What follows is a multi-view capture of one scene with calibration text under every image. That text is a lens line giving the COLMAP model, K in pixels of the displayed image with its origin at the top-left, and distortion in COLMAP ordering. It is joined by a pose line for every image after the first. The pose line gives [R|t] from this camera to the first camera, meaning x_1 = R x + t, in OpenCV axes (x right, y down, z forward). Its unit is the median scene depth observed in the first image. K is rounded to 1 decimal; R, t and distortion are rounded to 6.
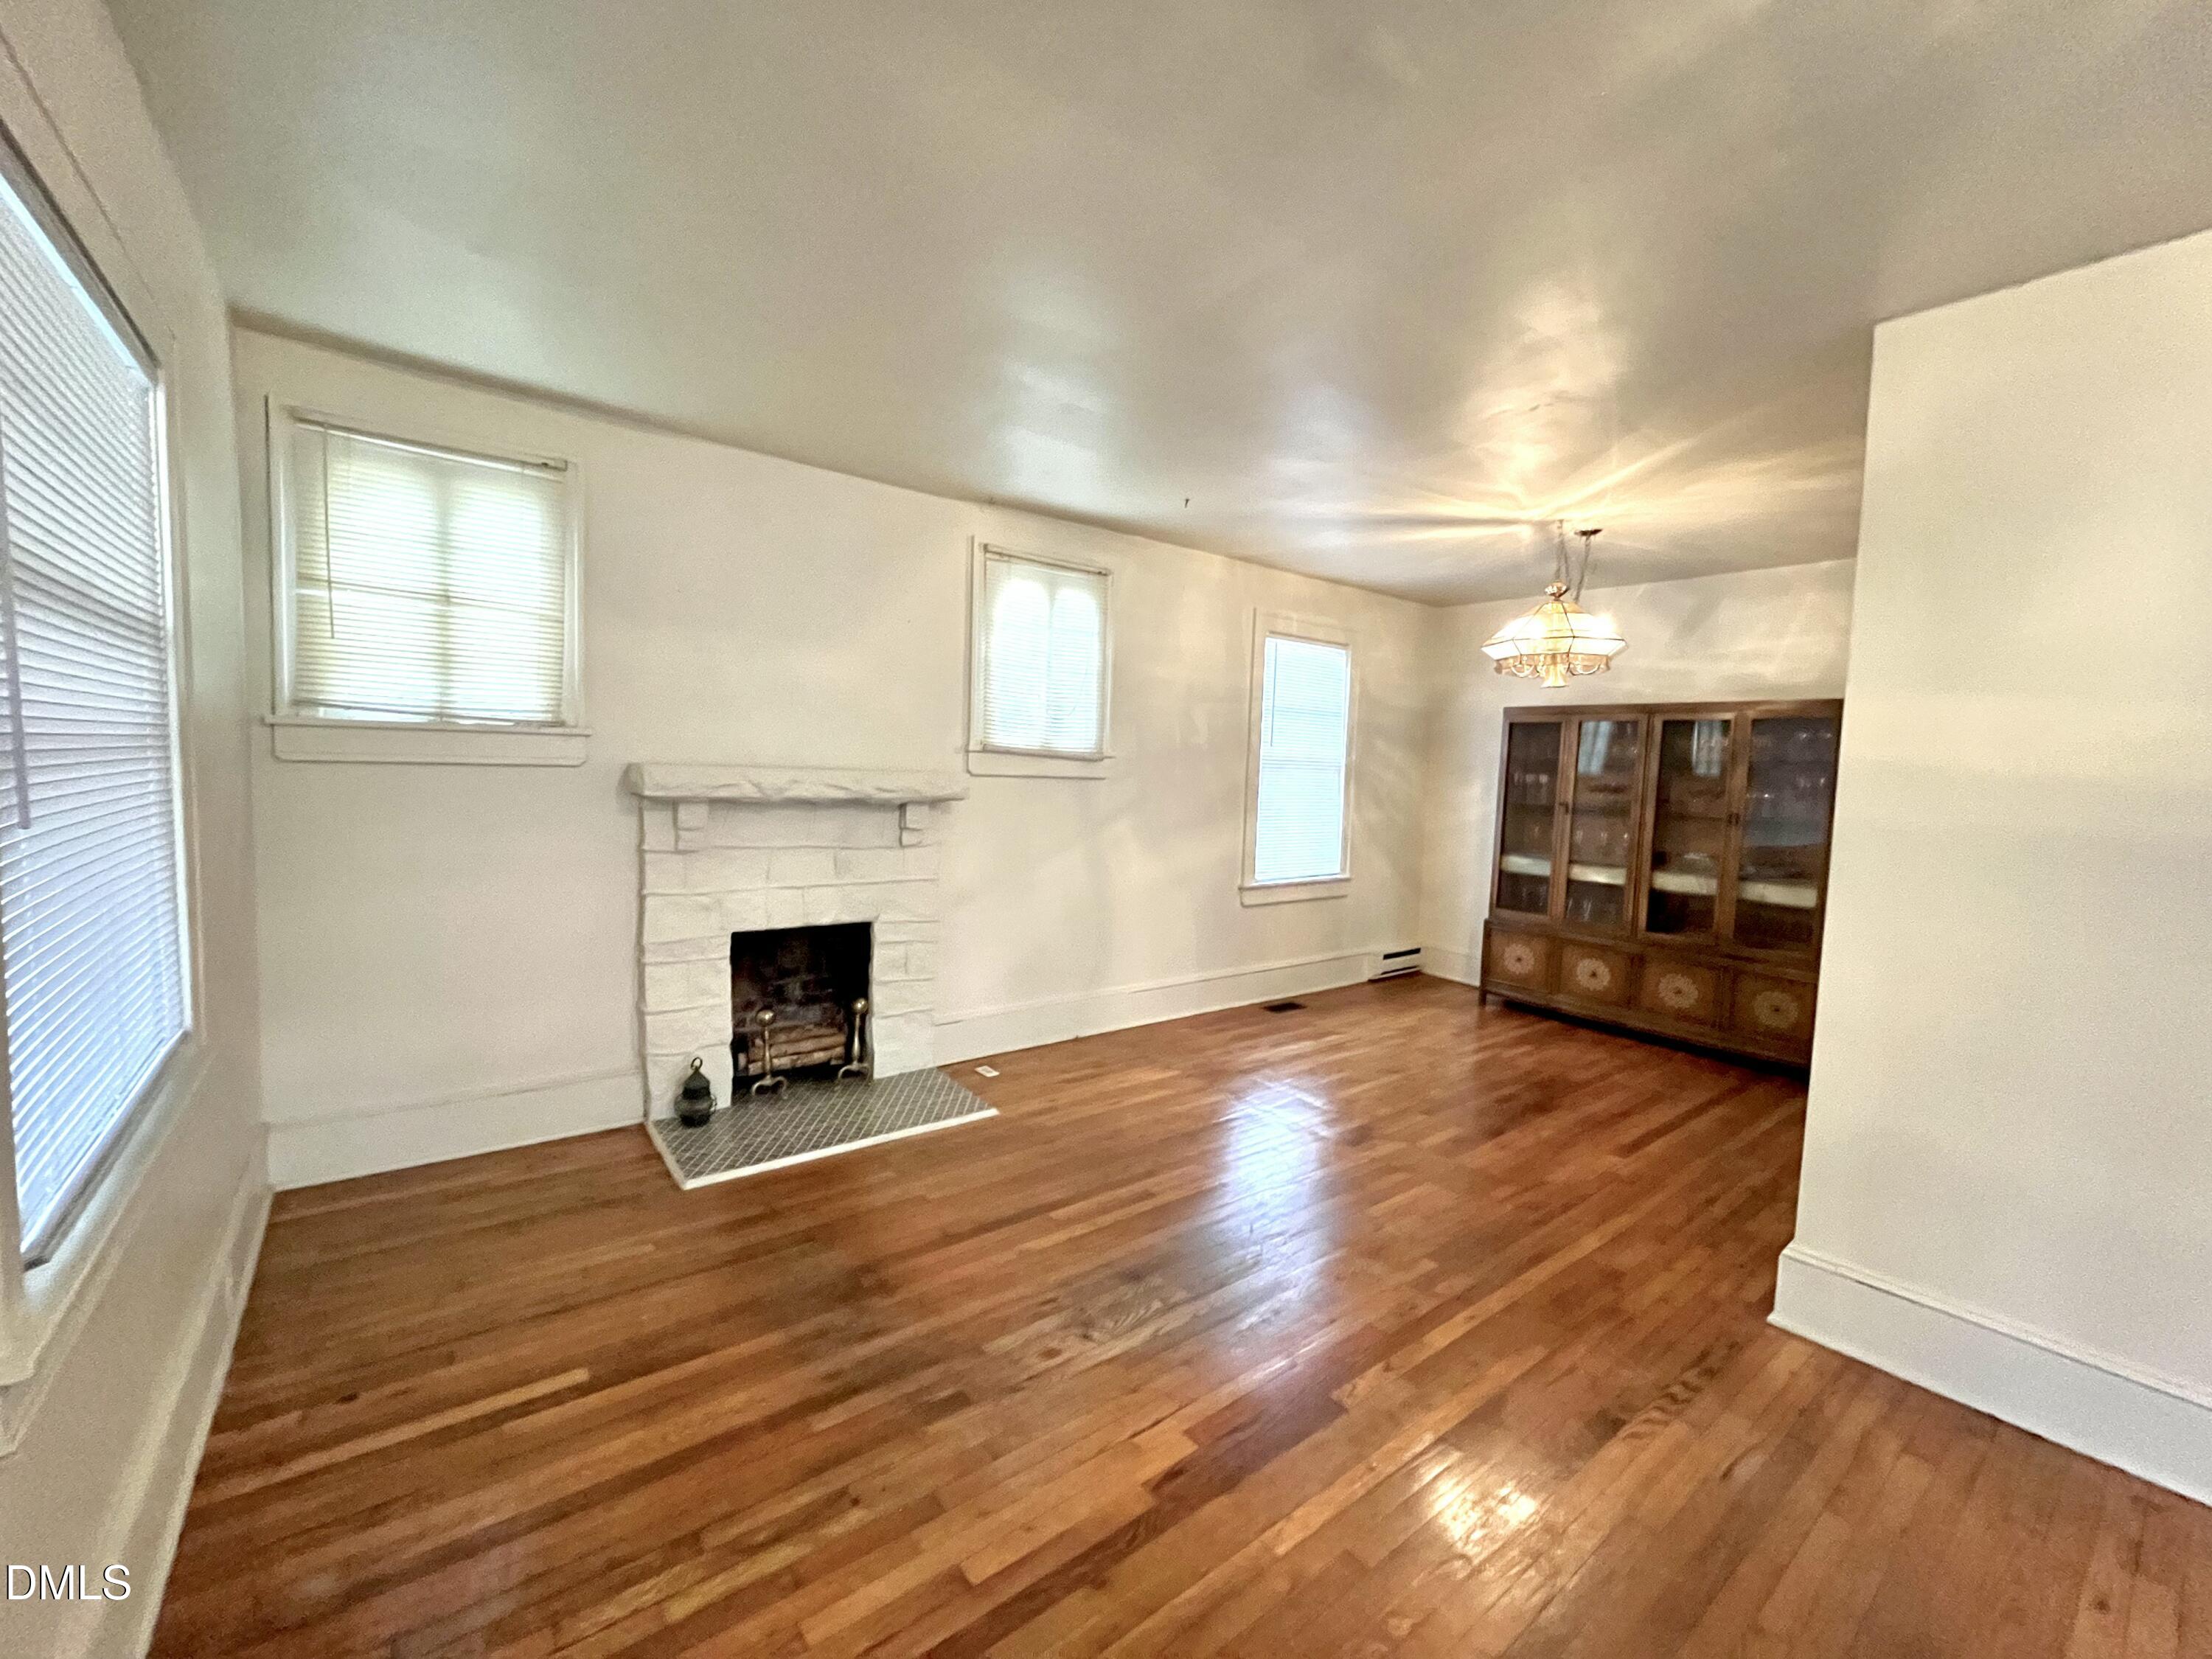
lens RADIAL K [[902.4, 0, 1104.2], [0, 902.4, 827.5], [0, 0, 1]] dist [-0.001105, 0.000103]
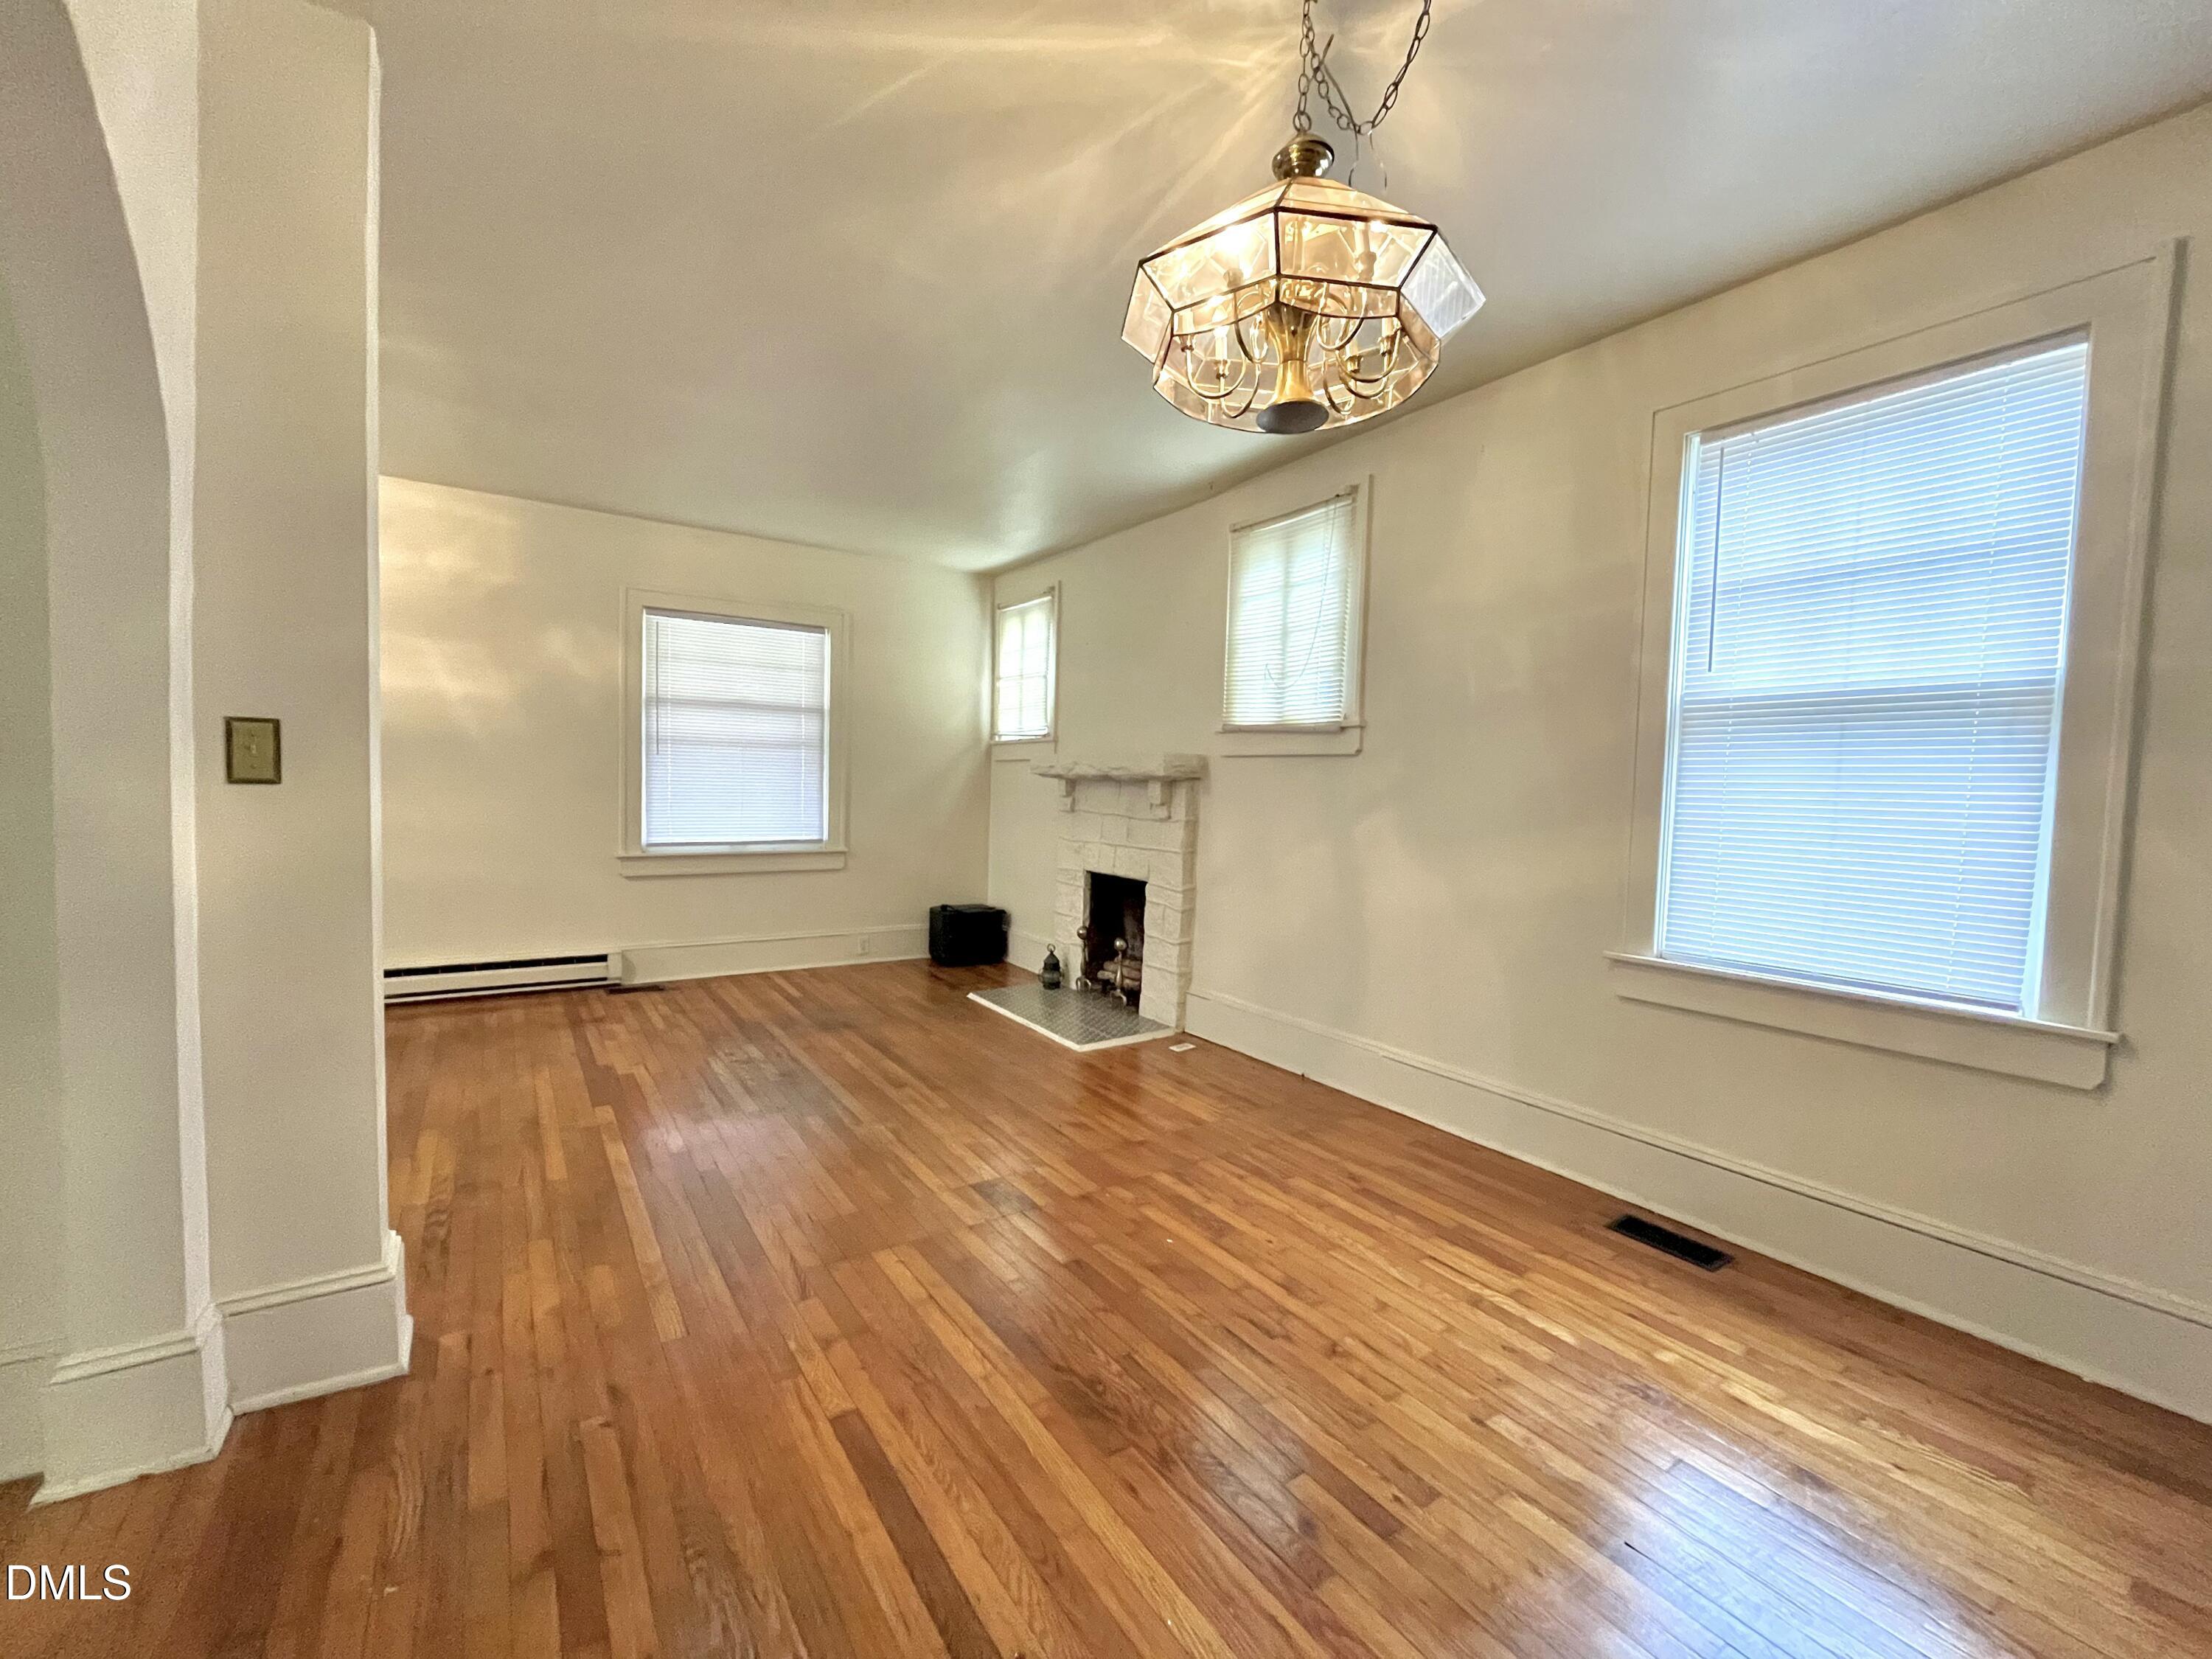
lens RADIAL K [[902.4, 0, 1104.2], [0, 902.4, 827.5], [0, 0, 1]] dist [-0.001105, 0.000103]
pose [[-0.071475, 0.011660, -0.997374, 0.936810], [-0.097558, 0.995056, 0.018625, 0.016236], [0.992660, 0.098633, -0.069985, 1.021707]]
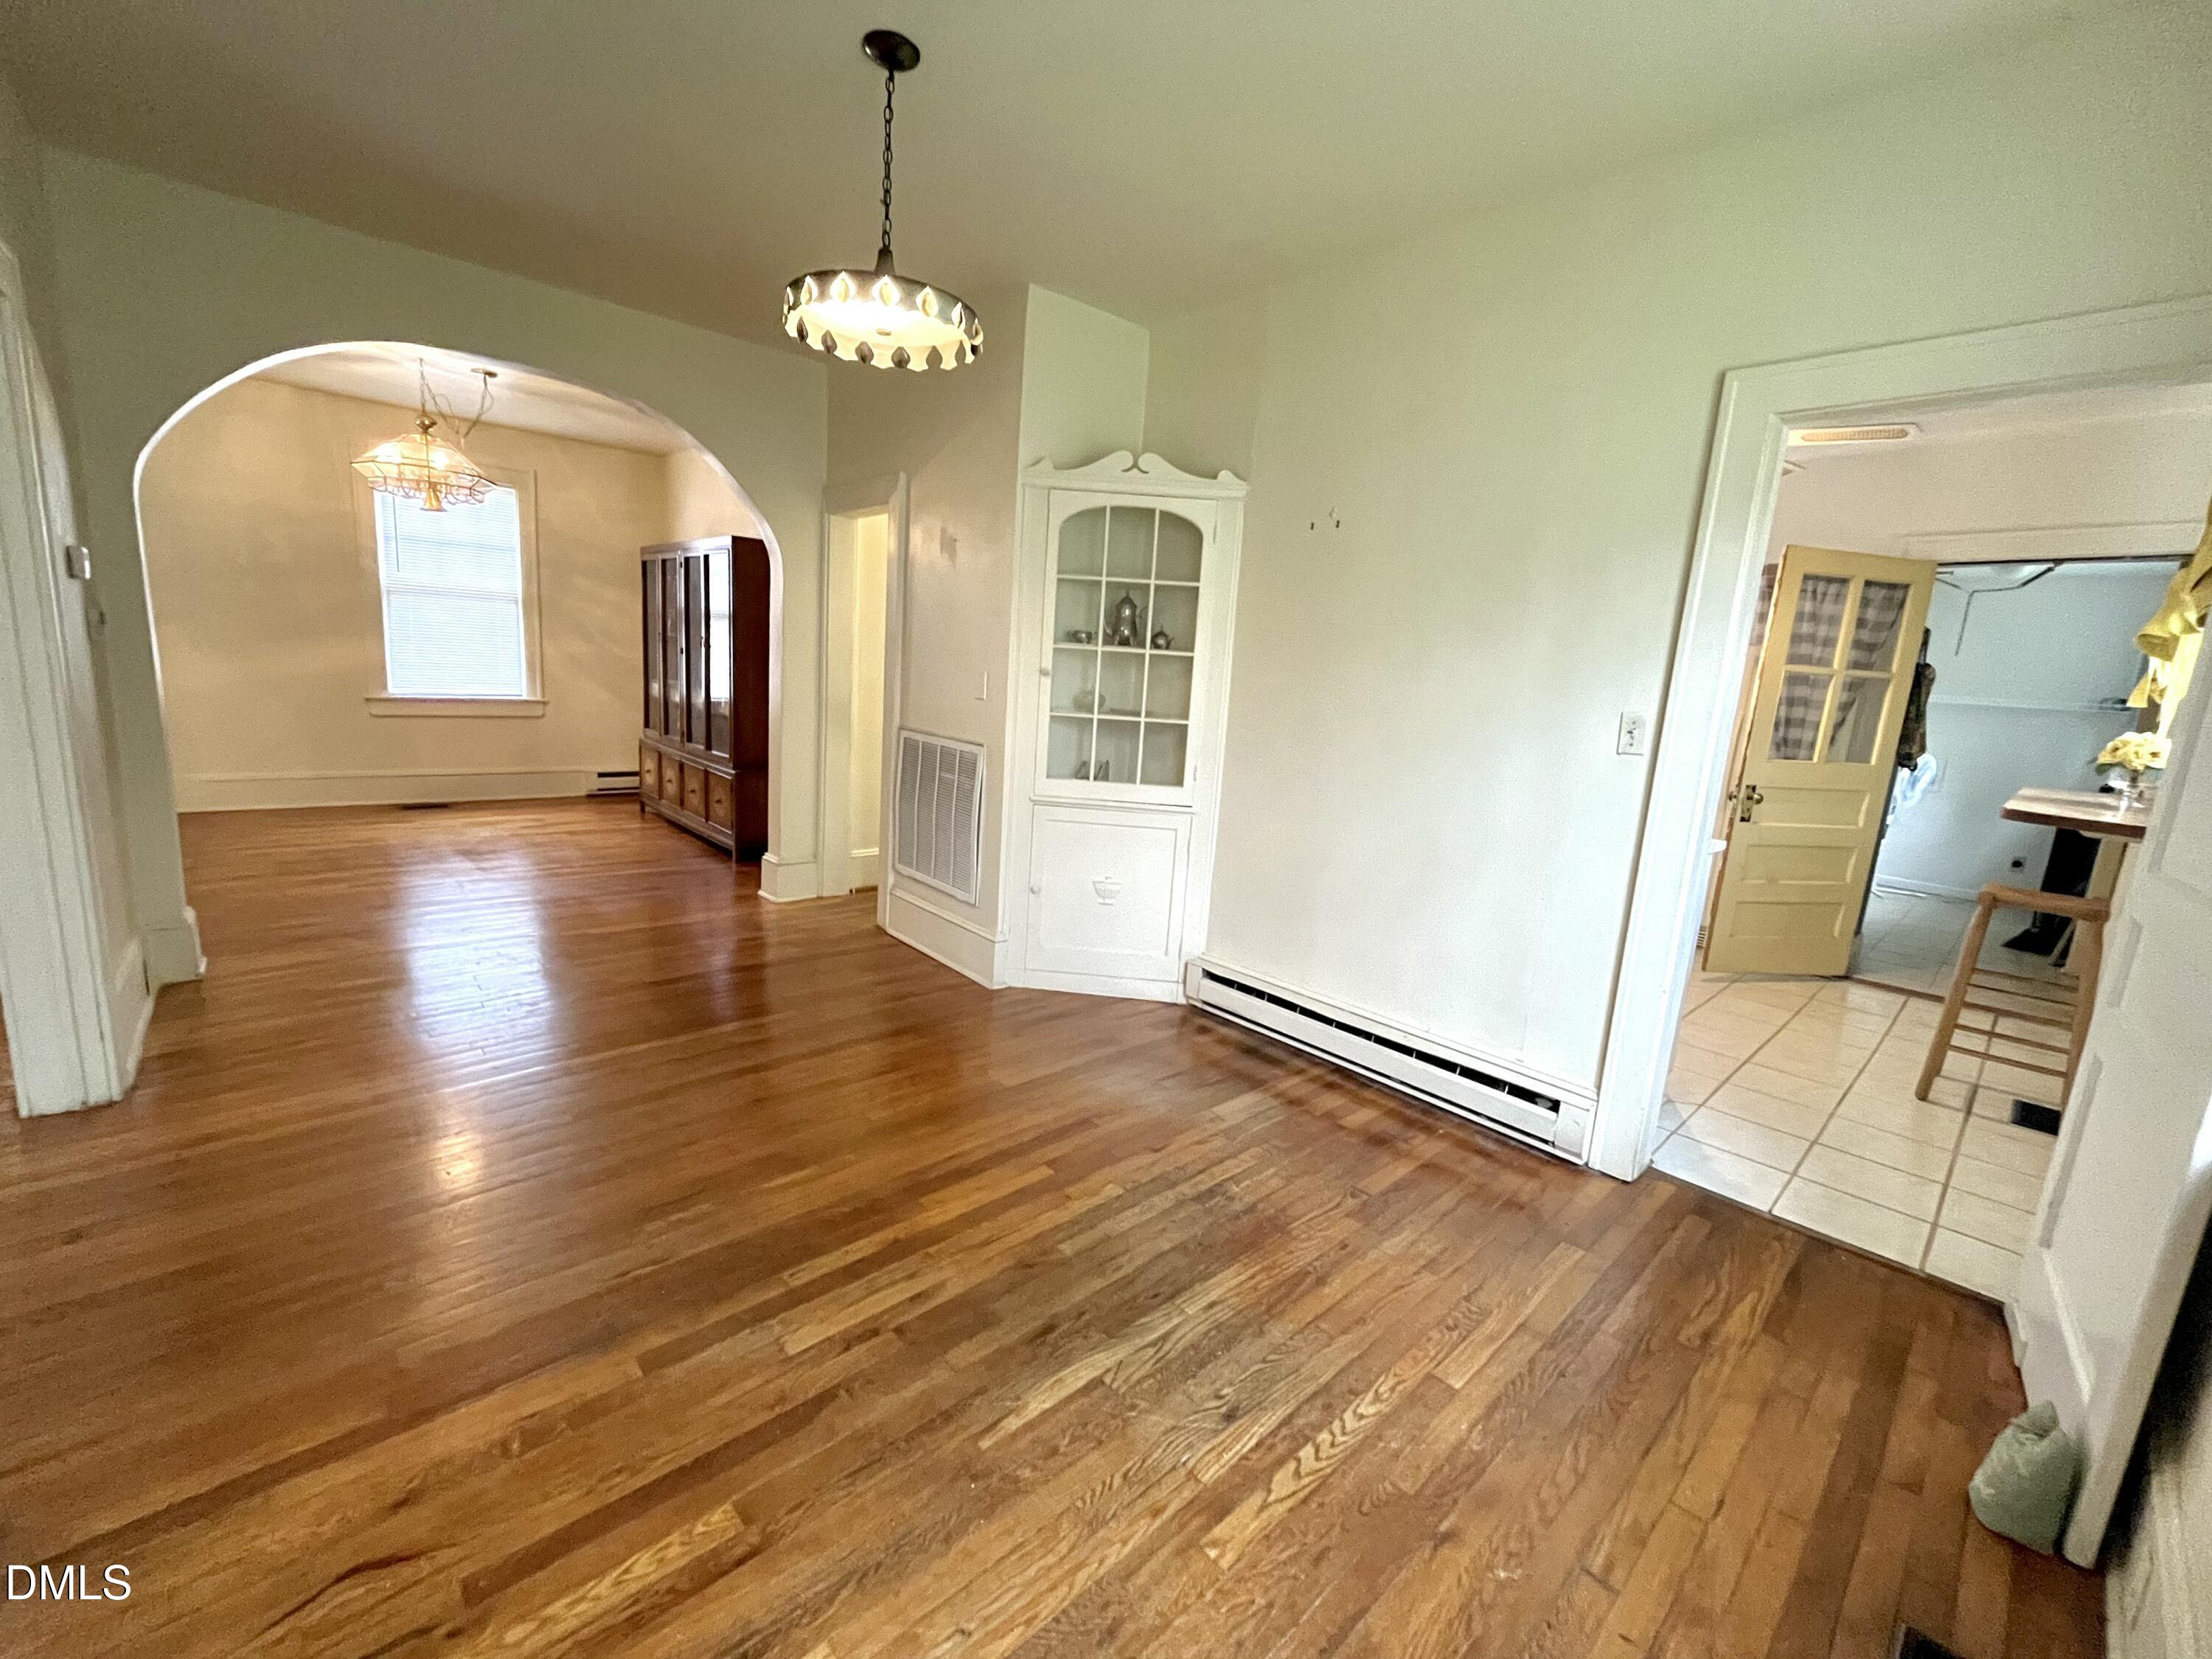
lens RADIAL K [[902.4, 0, 1104.2], [0, 902.4, 827.5], [0, 0, 1]] dist [-0.001105, 0.000103]
pose [[0.996463, 0.019929, 0.081632, 1.346813], [-0.029339, 0.992845, 0.115748, 0.094657], [-0.078741, -0.117734, 0.989918, -0.282335]]
